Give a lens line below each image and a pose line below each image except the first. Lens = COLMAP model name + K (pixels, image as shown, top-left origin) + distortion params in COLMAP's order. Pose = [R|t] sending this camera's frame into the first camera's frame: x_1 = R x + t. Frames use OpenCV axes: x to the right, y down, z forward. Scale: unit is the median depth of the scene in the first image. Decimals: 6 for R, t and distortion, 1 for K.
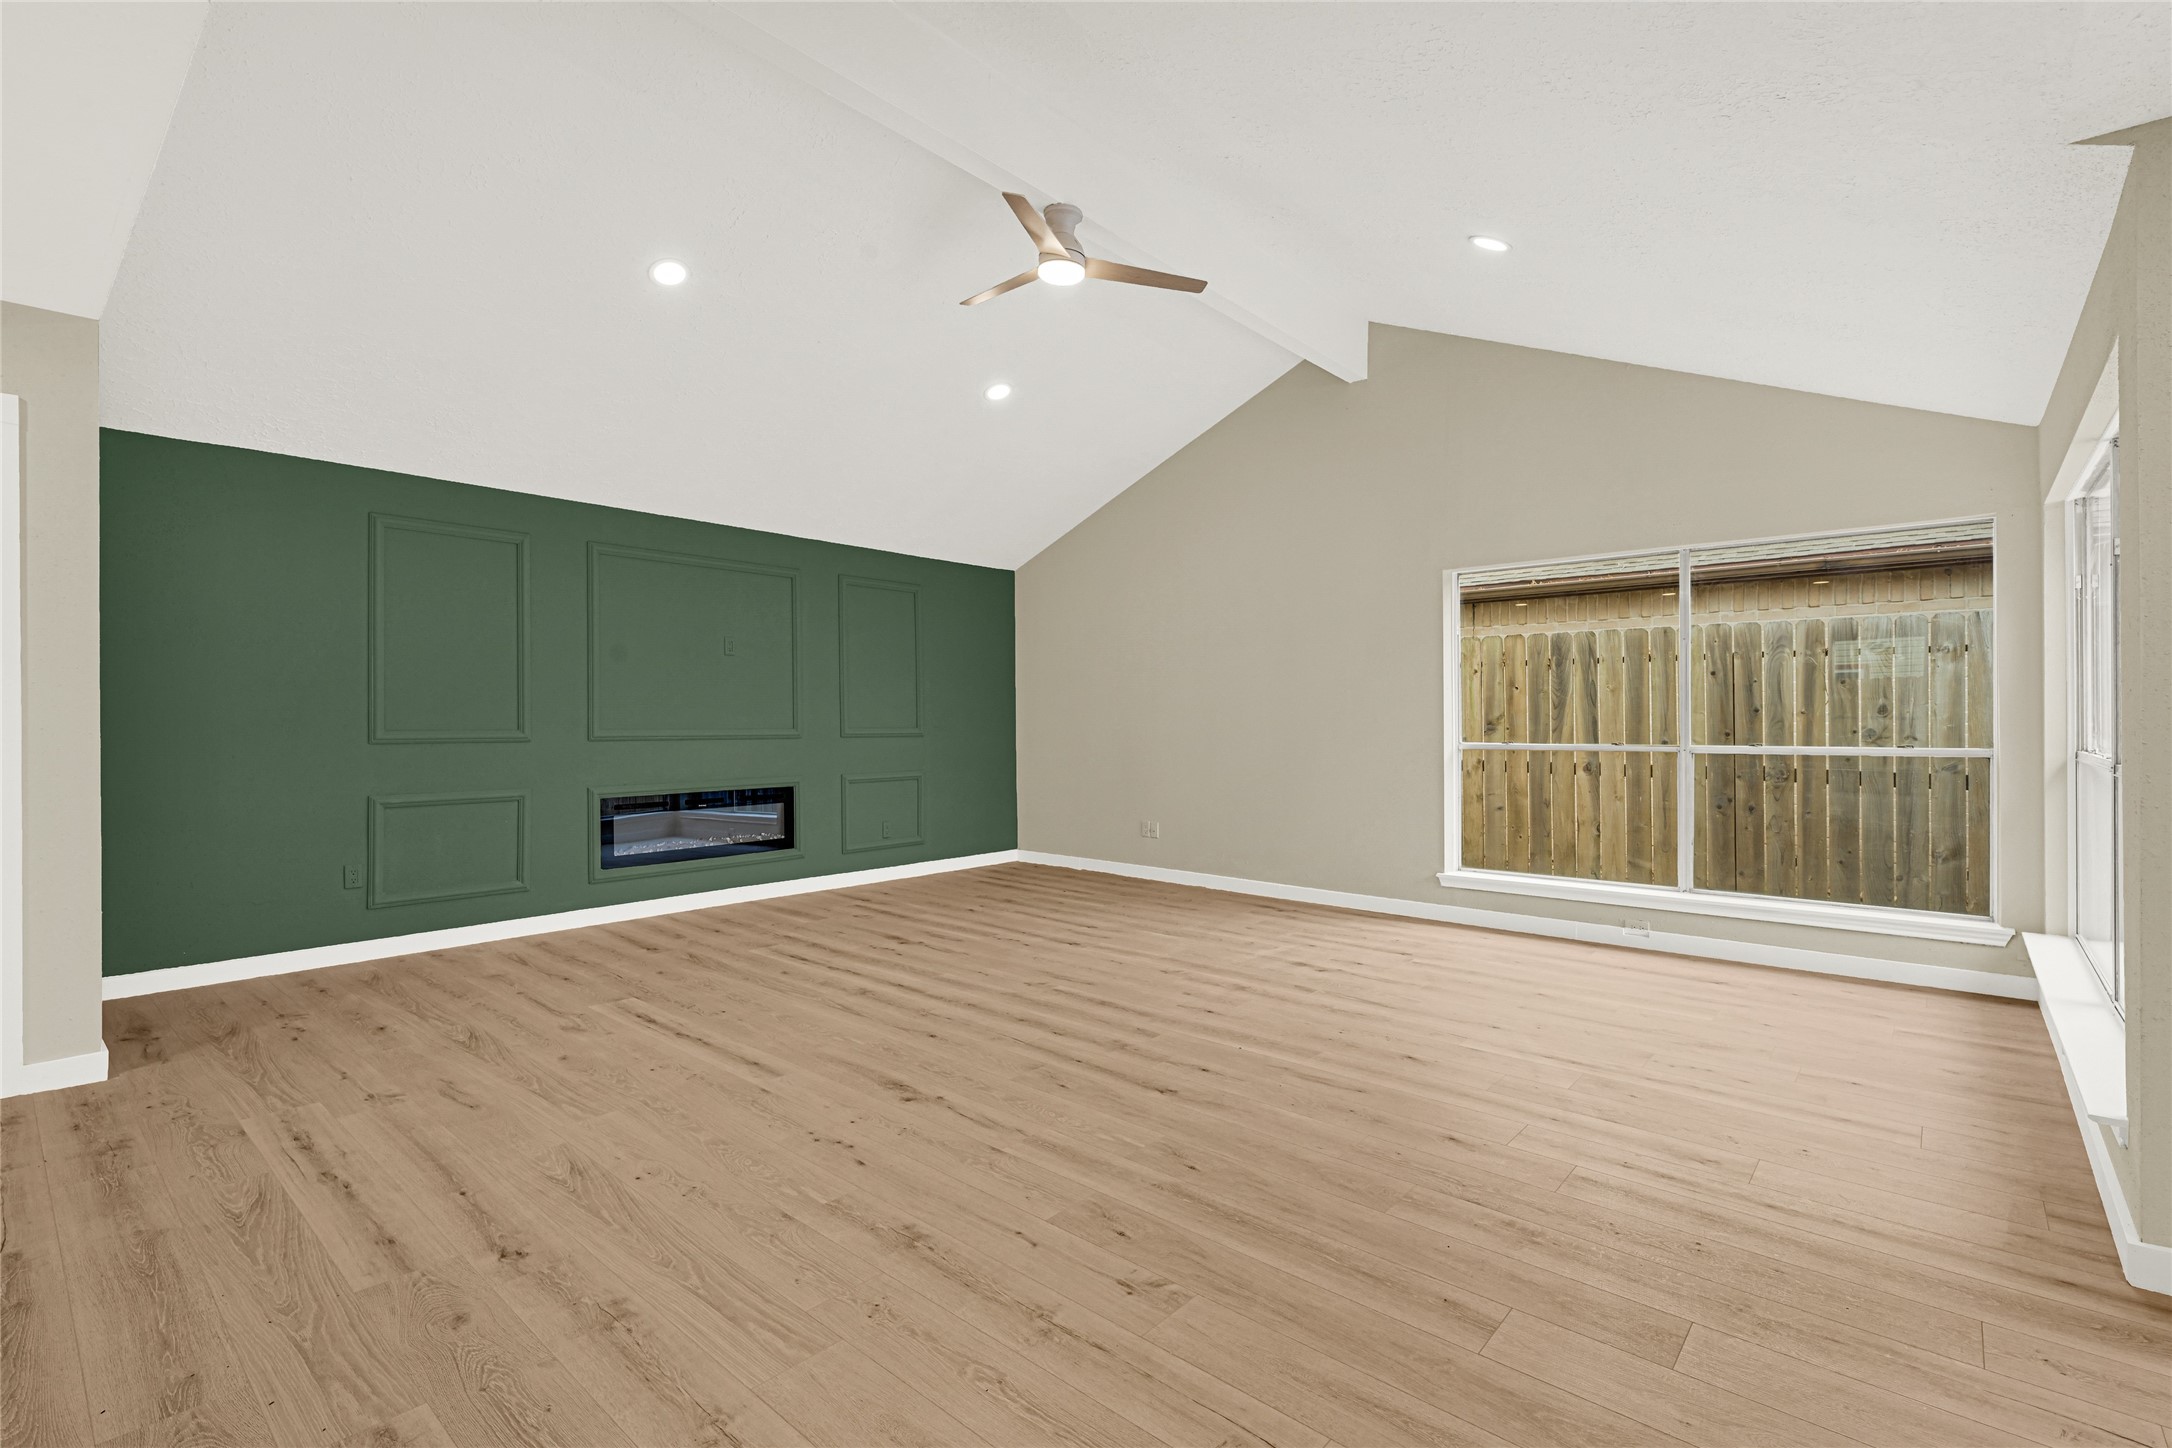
lens RADIAL K [[984.6, 0, 1082.5], [0, 984.6, 734.5], [0, 0, 1]] dist [-0.004935, 0.000483]
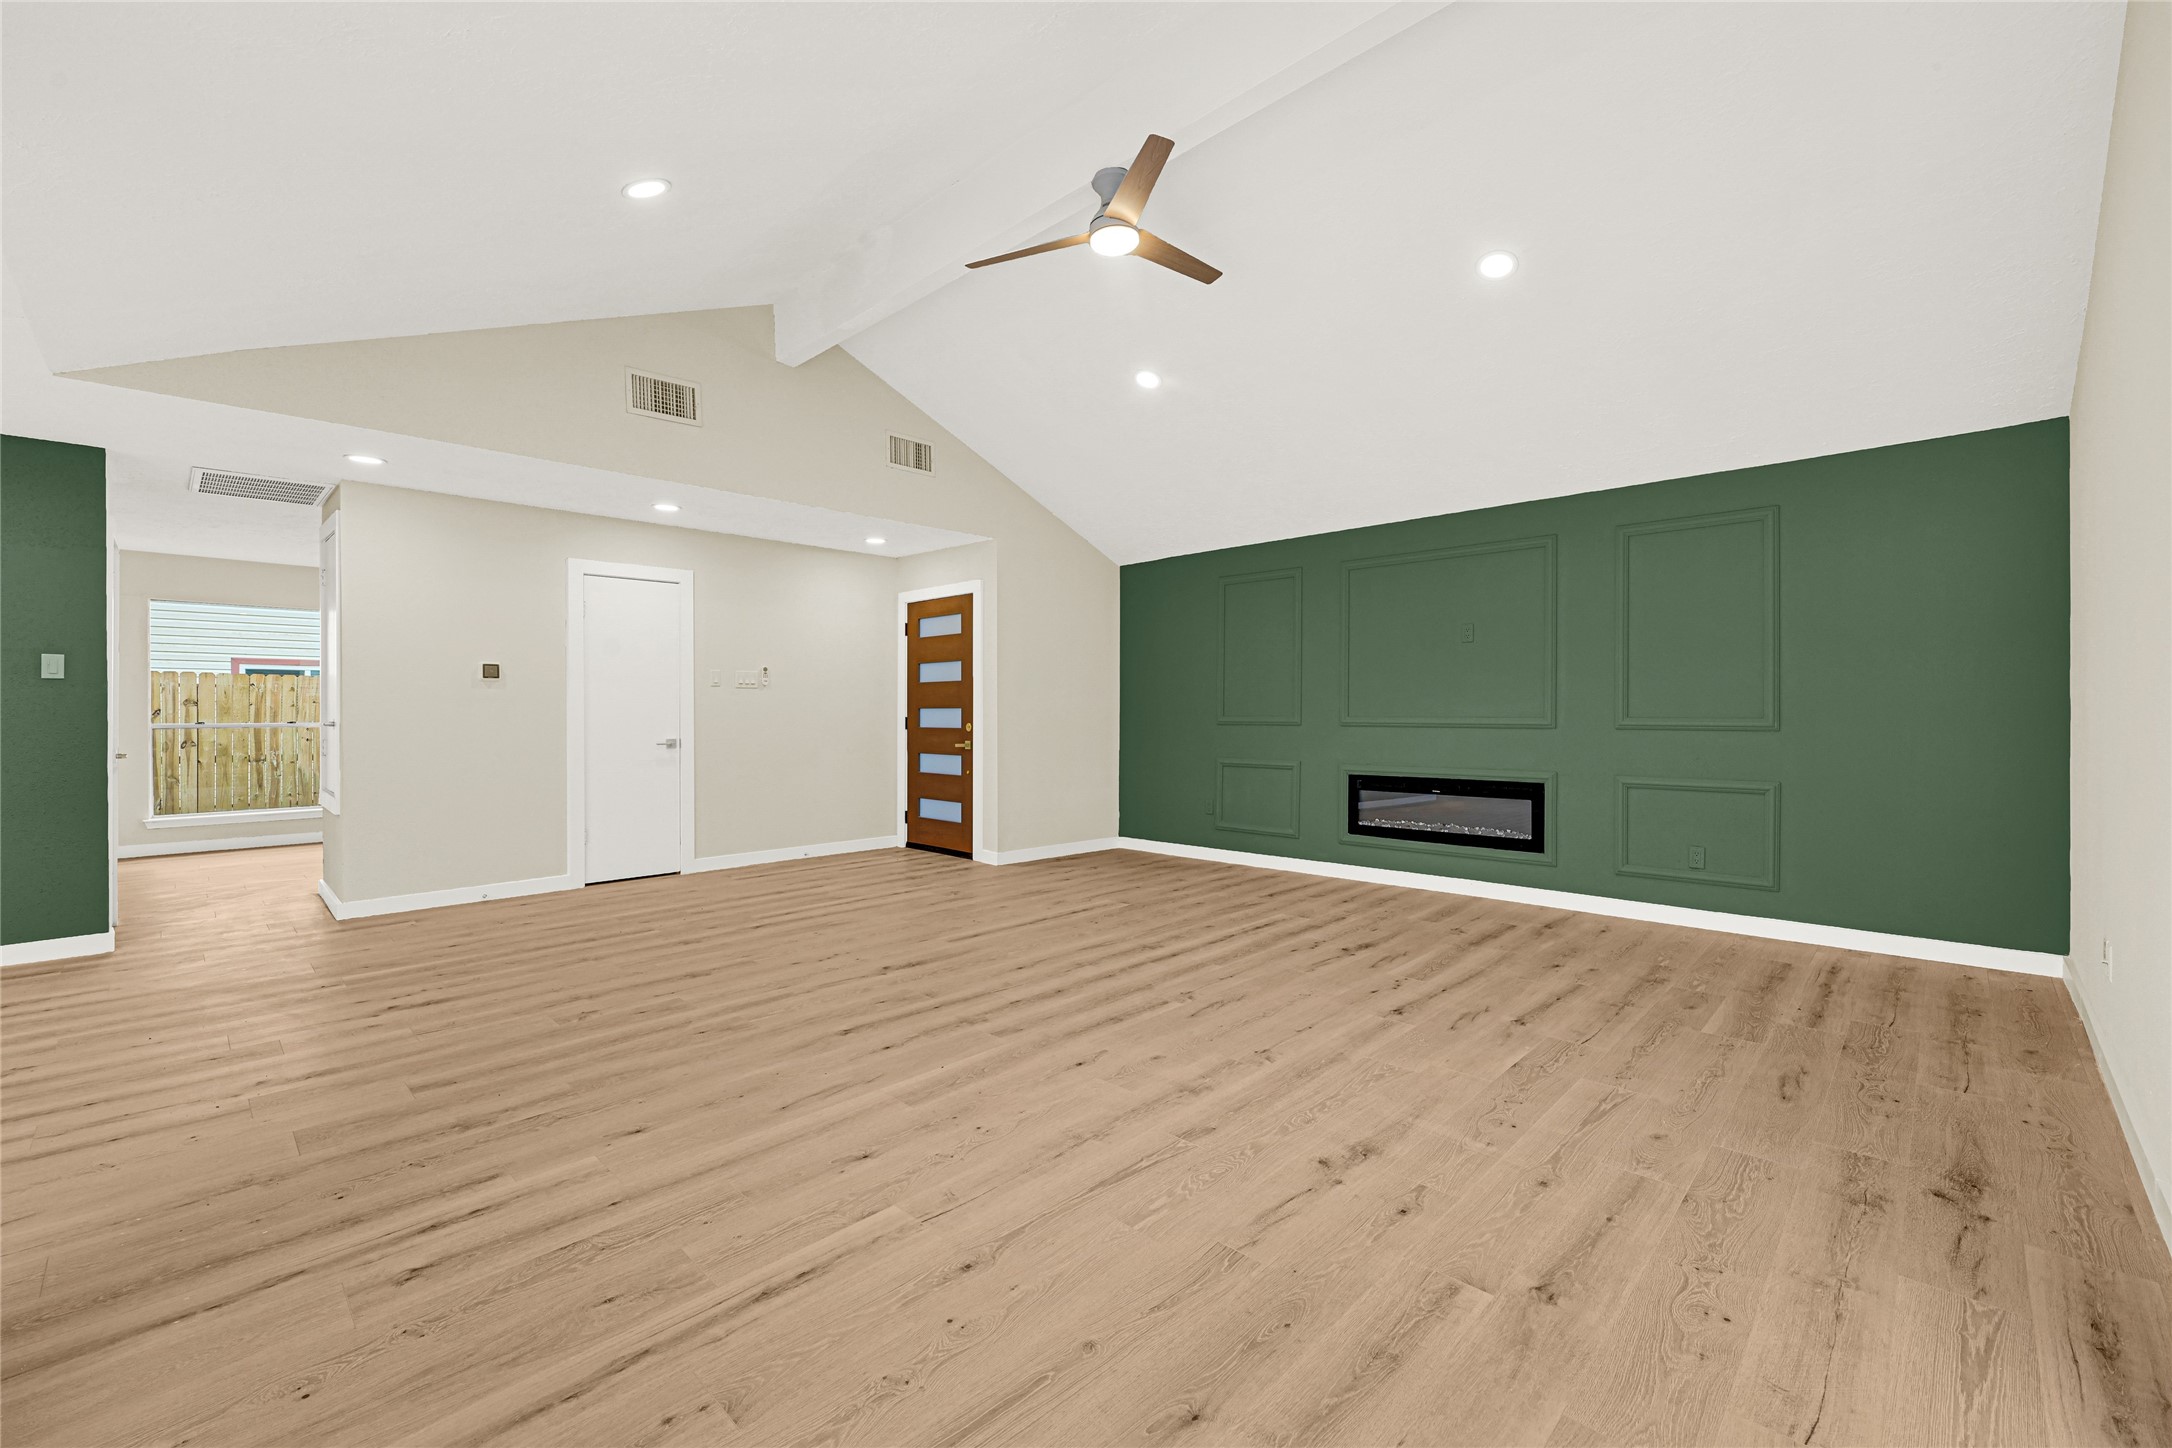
lens RADIAL K [[900.2, 0, 1091.9], [0, 900.2, 710.7], [0, 0, 1]] dist [-0.001525, -0.001540]
pose [[-0.046997, 0.000475, -0.998895, 0.914025], [-0.012632, 0.999920, 0.001070, -0.014385], [0.998815, 0.012669, -0.046987, 1.083856]]
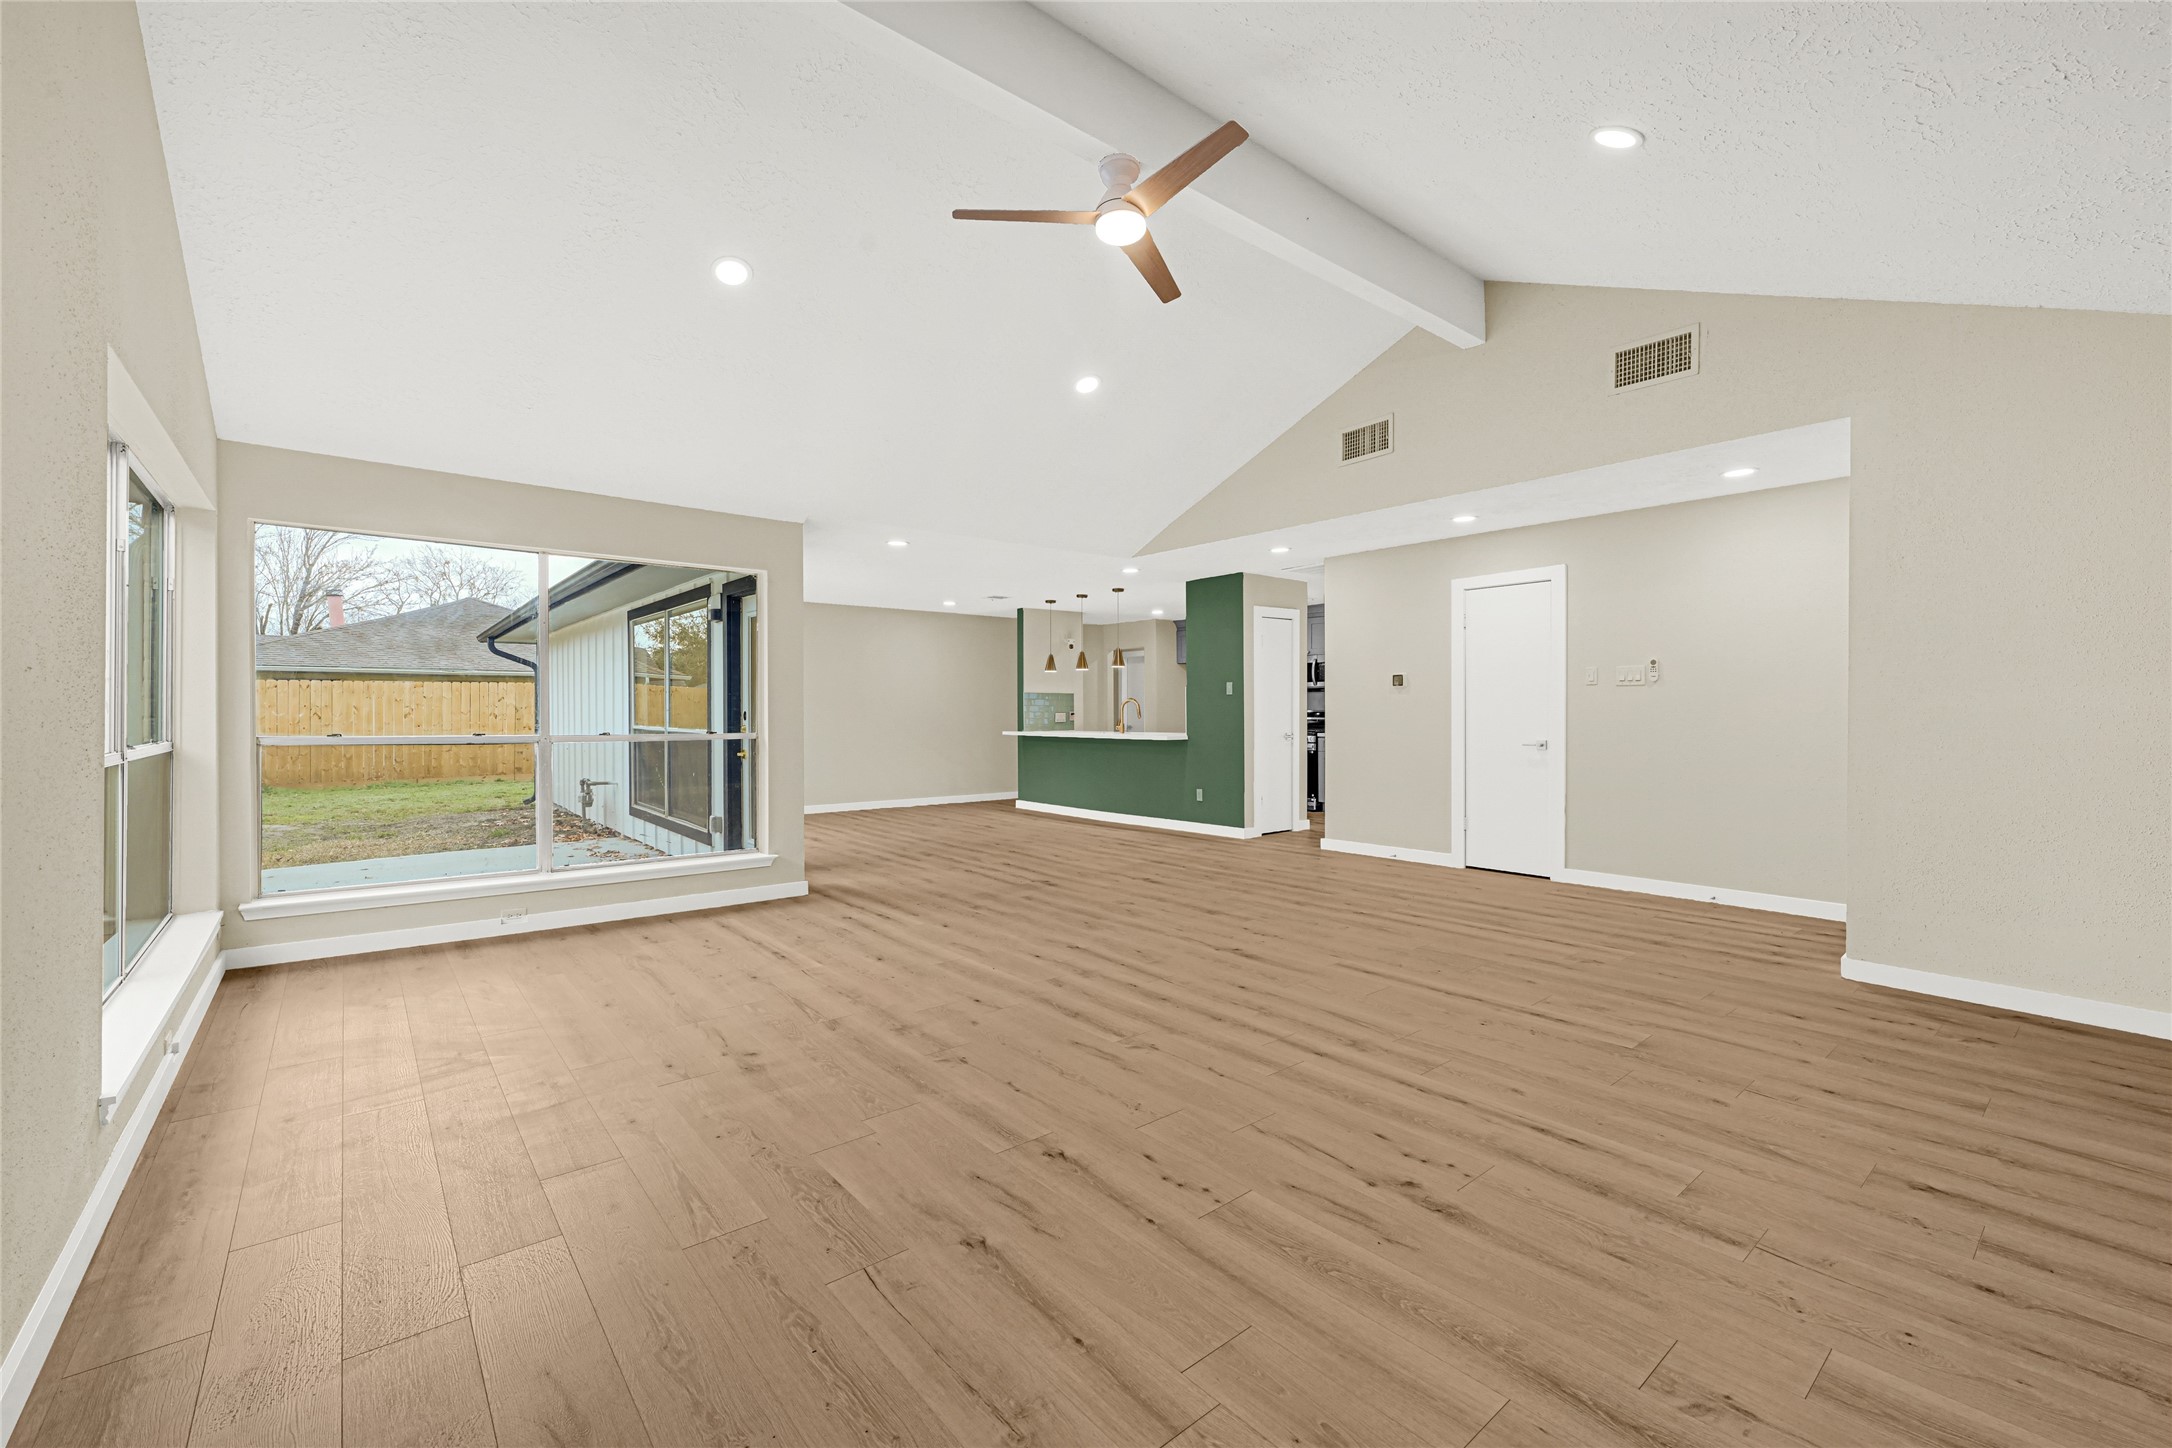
lens RADIAL K [[900.2, 0, 1076.7], [0, 900.2, 706.2], [0, 0, 1]] dist [-0.001525, -0.001540]
pose [[-0.985441, 0.001150, 0.170016, -0.134528], [0.002802, 0.999951, 0.009479, -0.030771], [-0.169997, 0.009818, -0.985396, 1.968294]]
